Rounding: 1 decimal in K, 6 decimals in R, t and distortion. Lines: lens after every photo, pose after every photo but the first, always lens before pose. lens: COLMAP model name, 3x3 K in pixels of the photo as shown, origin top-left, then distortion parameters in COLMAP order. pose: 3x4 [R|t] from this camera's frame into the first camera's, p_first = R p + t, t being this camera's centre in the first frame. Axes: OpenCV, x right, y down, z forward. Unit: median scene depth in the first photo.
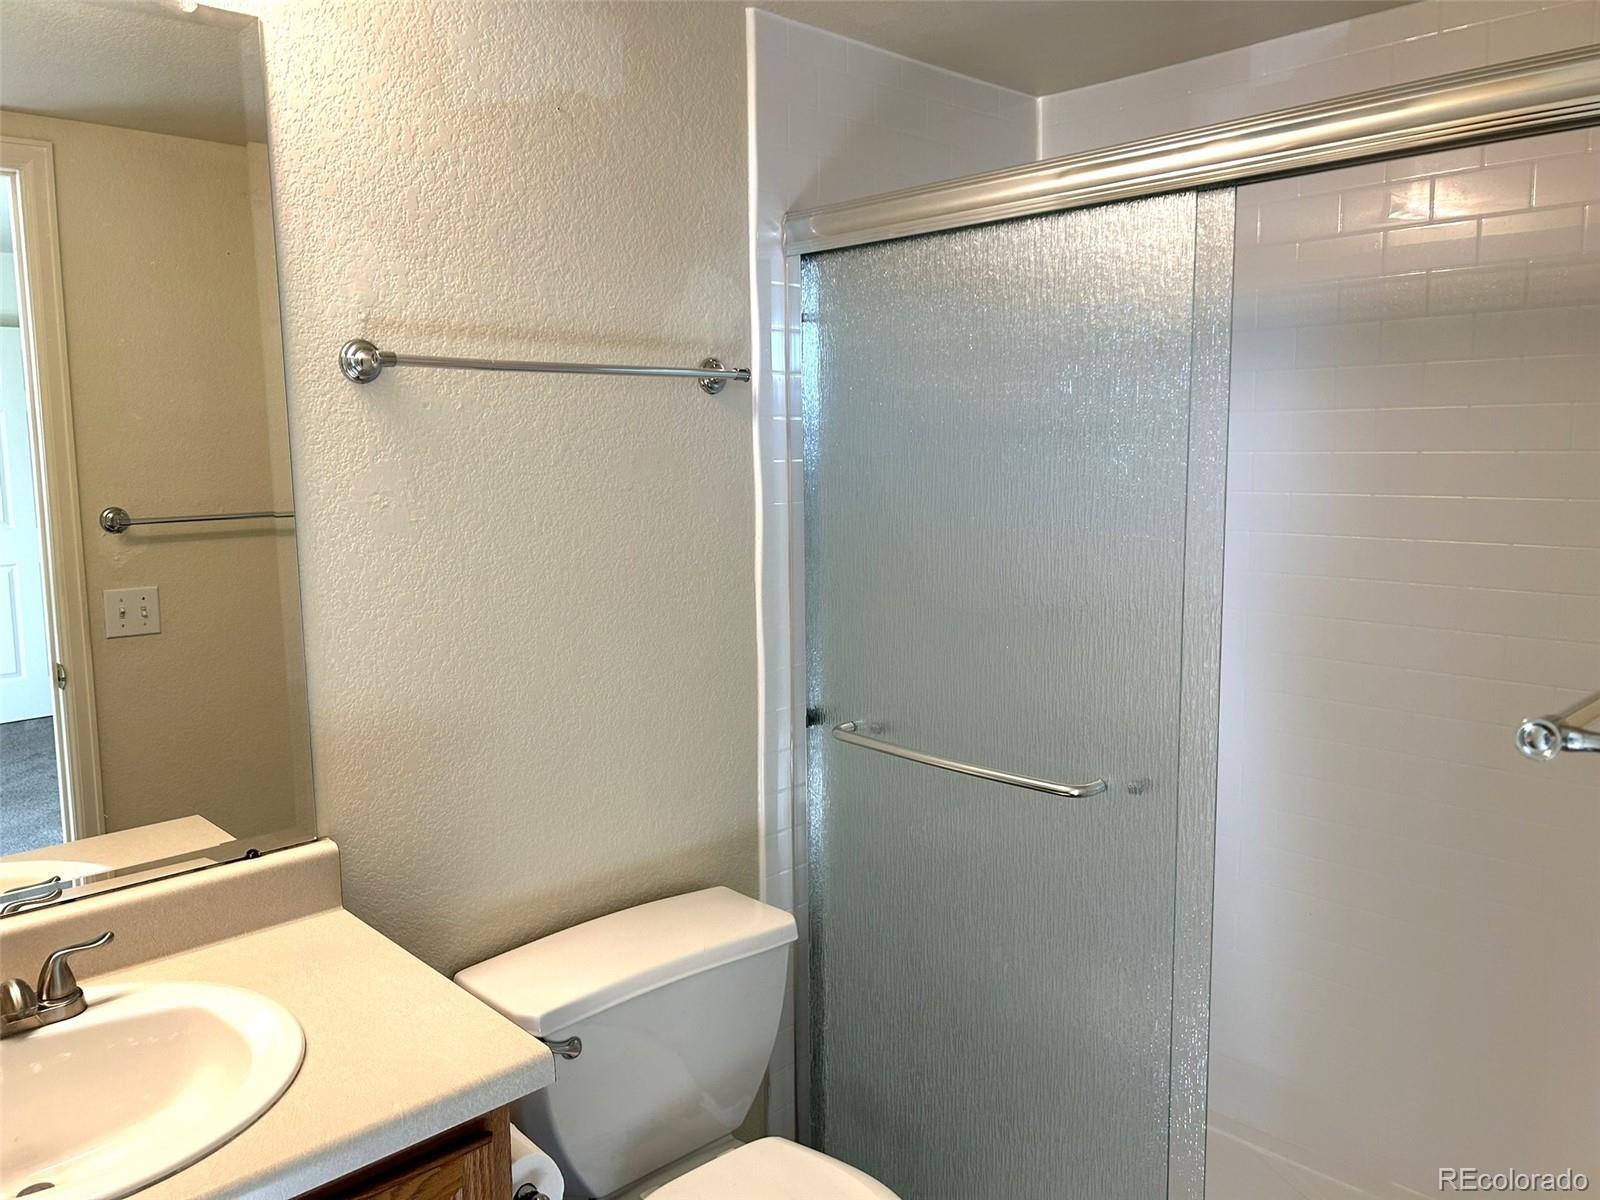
lens RADIAL K [[1194.8, 0, 814.3], [0, 1194.8, 580.4], [0, 0, 1]] dist [0.075639, -0.085725]
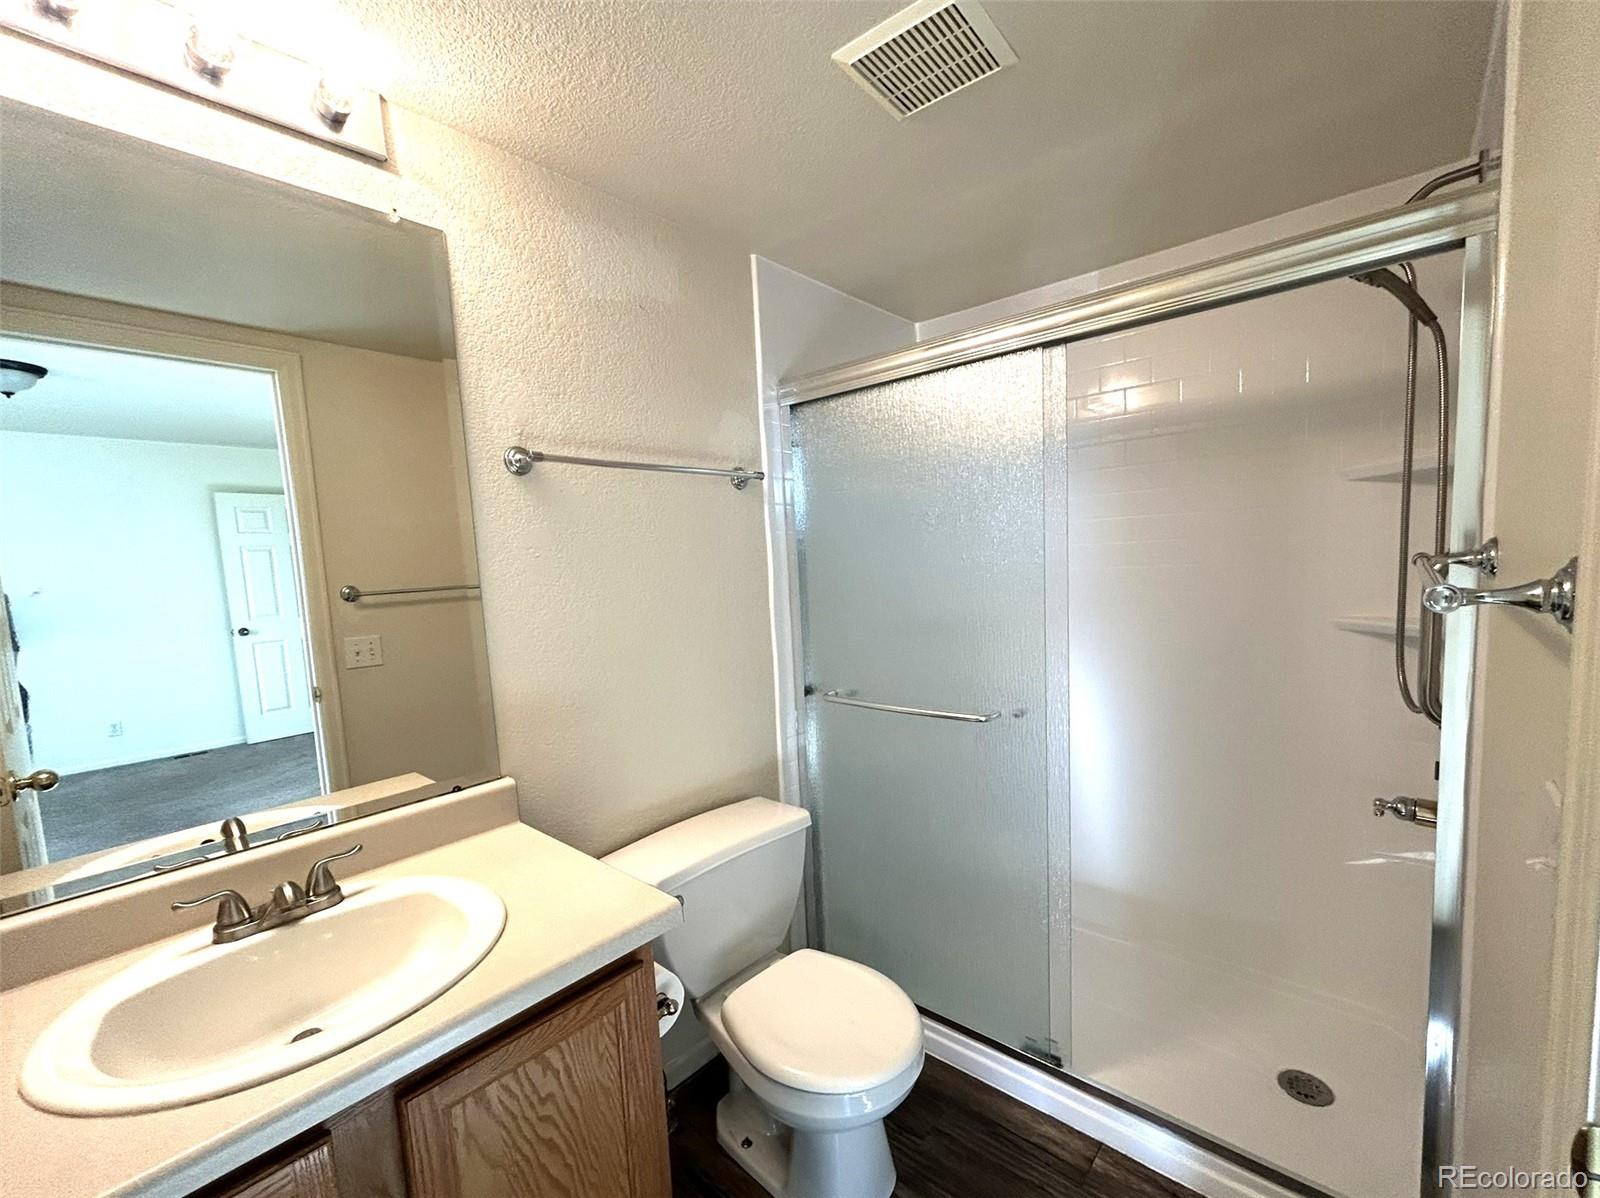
lens RADIAL K [[673.3, 0, 834.7], [0, 673.3, 622.5], [0, 0, 1]] dist [0.001811, 0.000662]
pose [[0.993845, -0.044799, 0.101316, -0.066988], [0.046711, 0.998771, -0.016572, 0.049412], [-0.100449, 0.021203, 0.994716, 0.107916]]
